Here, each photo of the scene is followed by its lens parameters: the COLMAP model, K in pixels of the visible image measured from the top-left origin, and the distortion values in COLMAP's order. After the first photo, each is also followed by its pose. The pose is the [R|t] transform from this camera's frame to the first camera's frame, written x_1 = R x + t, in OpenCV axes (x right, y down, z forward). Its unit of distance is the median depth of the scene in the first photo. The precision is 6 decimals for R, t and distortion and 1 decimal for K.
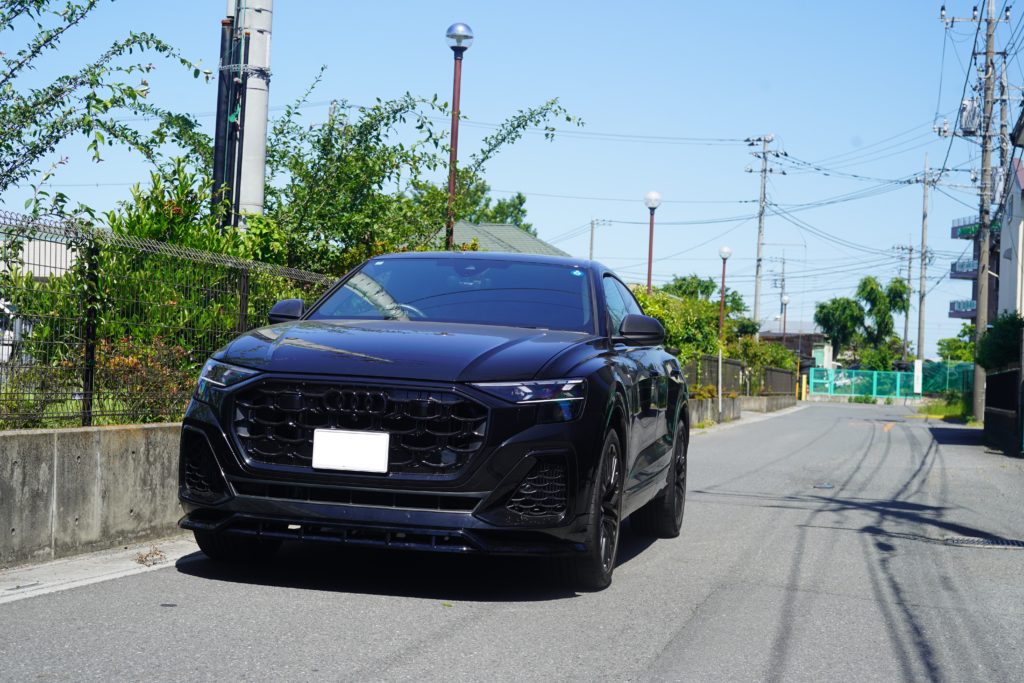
lens RADIAL K [[1690.9, 0, 512.0], [0, 1690.9, 341.5], [0, 0, 1]] dist [0.005924, 0.002342]
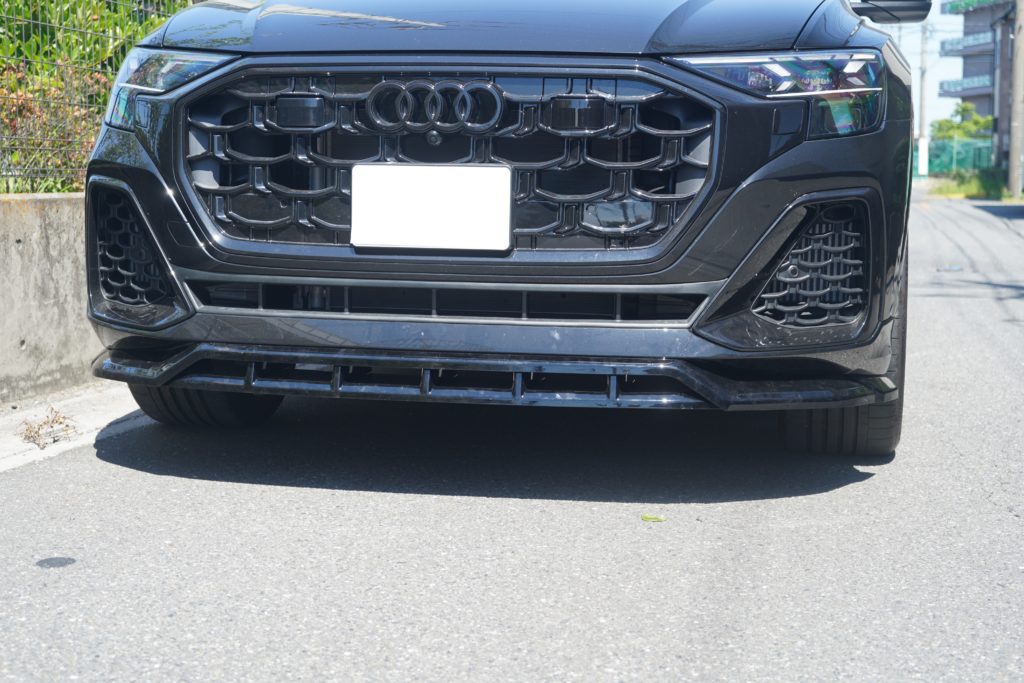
lens RADIAL K [[1690.9, 0, 512.0], [0, 1690.9, 341.5], [0, 0, 1]] dist [0.005924, 0.002342]
pose [[0.999151, -0.038799, 0.013842, -0.078224], [0.036927, 0.992505, 0.116488, 0.046068], [-0.018258, -0.115878, 0.993096, 0.503355]]
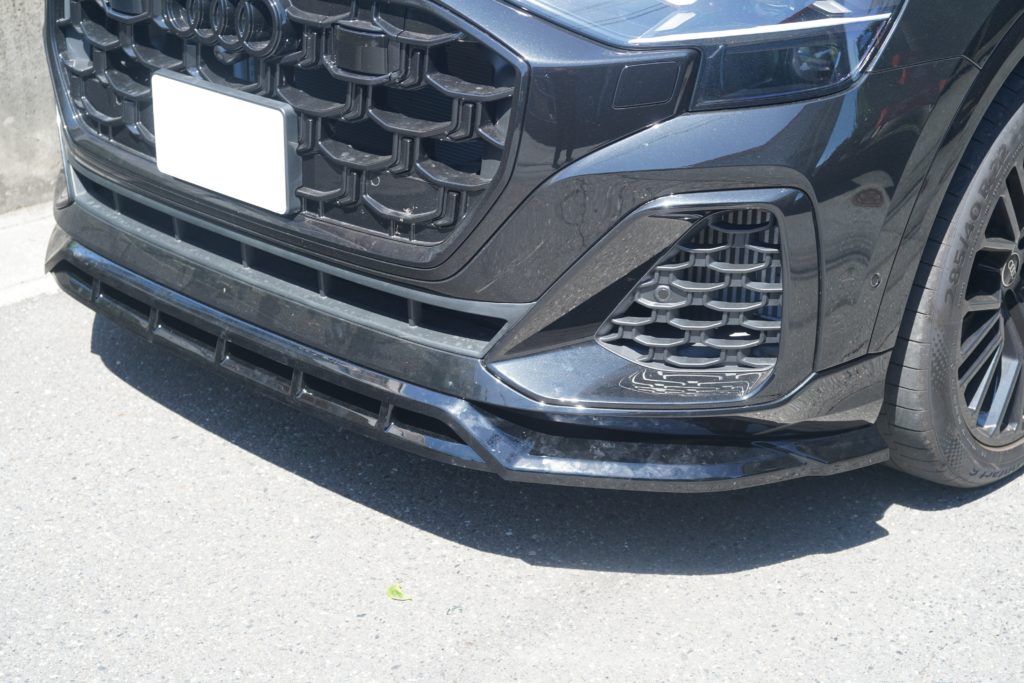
lens RADIAL K [[1690.9, 0, 512.0], [0, 1690.9, 341.5], [0, 0, 1]] dist [0.005924, 0.002342]
pose [[0.869587, 0.157715, -0.467915, 0.142516], [0.029484, 0.929343, 0.368038, -0.030659], [0.492899, -0.333837, 0.803495, 0.694674]]
